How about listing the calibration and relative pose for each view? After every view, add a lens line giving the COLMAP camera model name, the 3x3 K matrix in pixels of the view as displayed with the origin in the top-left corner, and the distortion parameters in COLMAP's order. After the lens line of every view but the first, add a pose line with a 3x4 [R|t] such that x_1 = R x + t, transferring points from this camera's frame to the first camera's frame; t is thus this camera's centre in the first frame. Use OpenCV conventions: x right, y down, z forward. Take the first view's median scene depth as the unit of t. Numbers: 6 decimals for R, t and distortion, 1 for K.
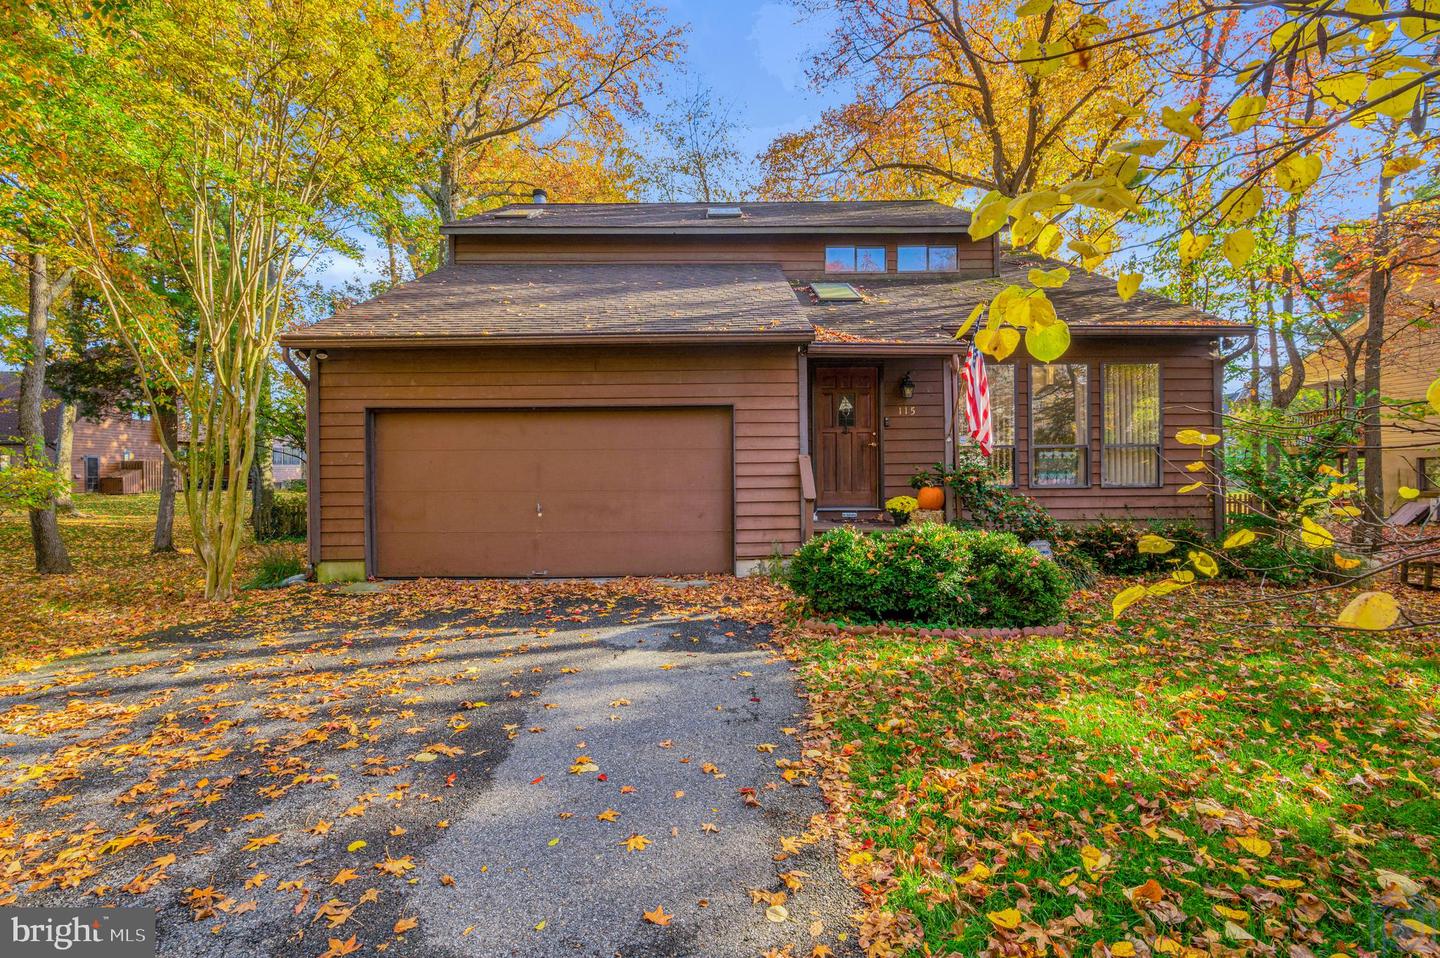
lens RADIAL K [[655.5, 0, 720.0], [0, 655.5, 480.3], [0, 0, 1]] dist [-0.000930, -0.000319]
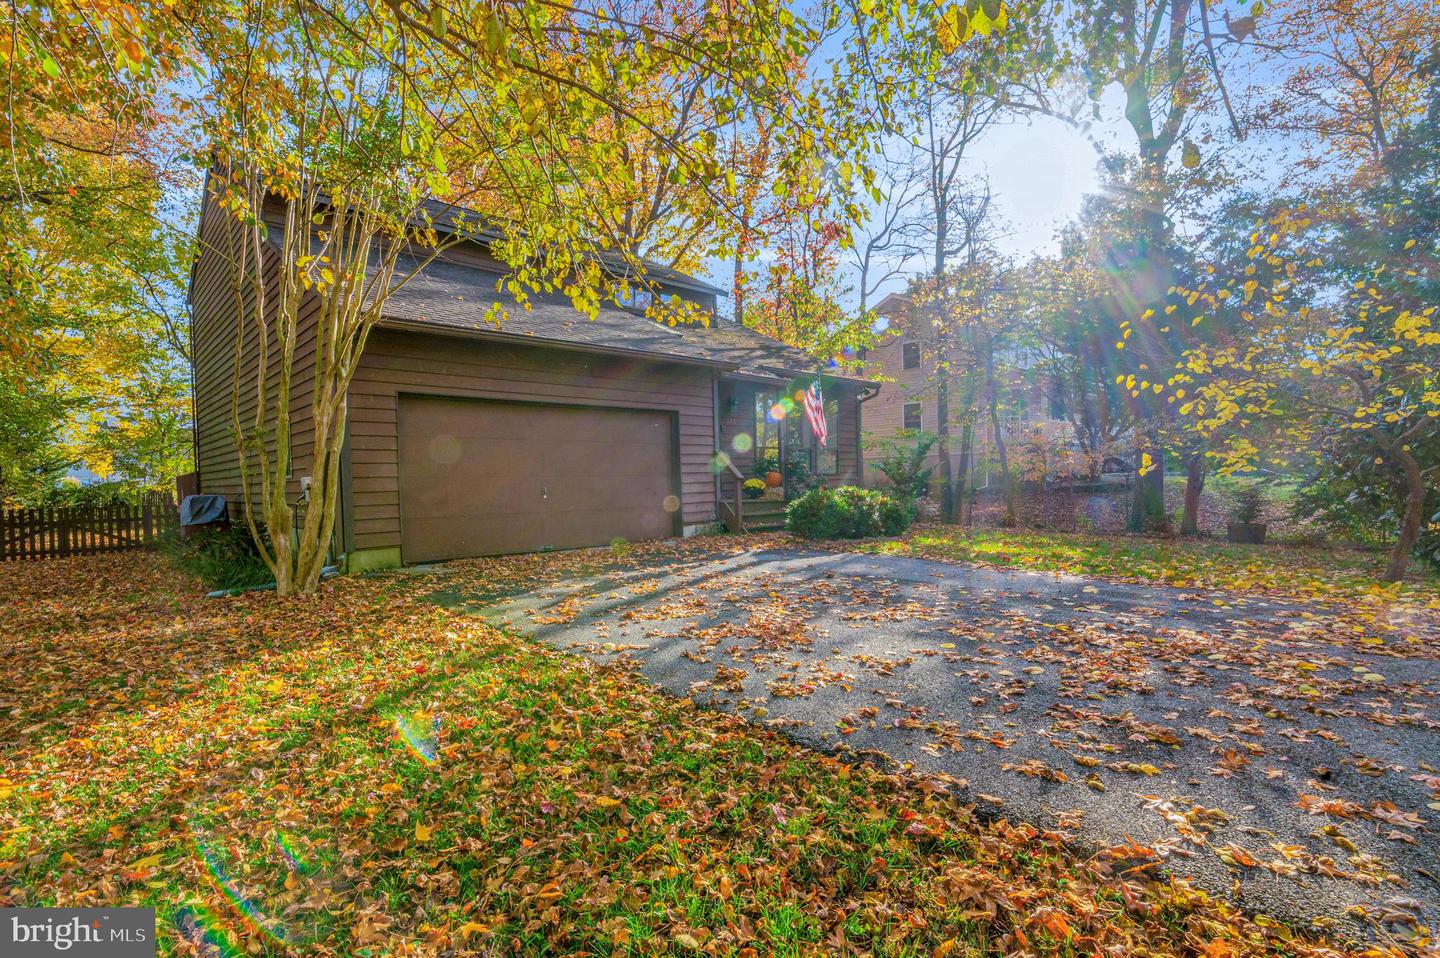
lens RADIAL K [[655.5, 0, 719.9], [0, 655.5, 477.7], [0, 0, 1]] dist [-0.000930, -0.000319]
pose [[0.737226, -0.007266, 0.675607, -0.839648], [0.006238, 0.999973, 0.003948, 0.017518], [-0.675617, 0.001304, 0.737252, -0.051344]]
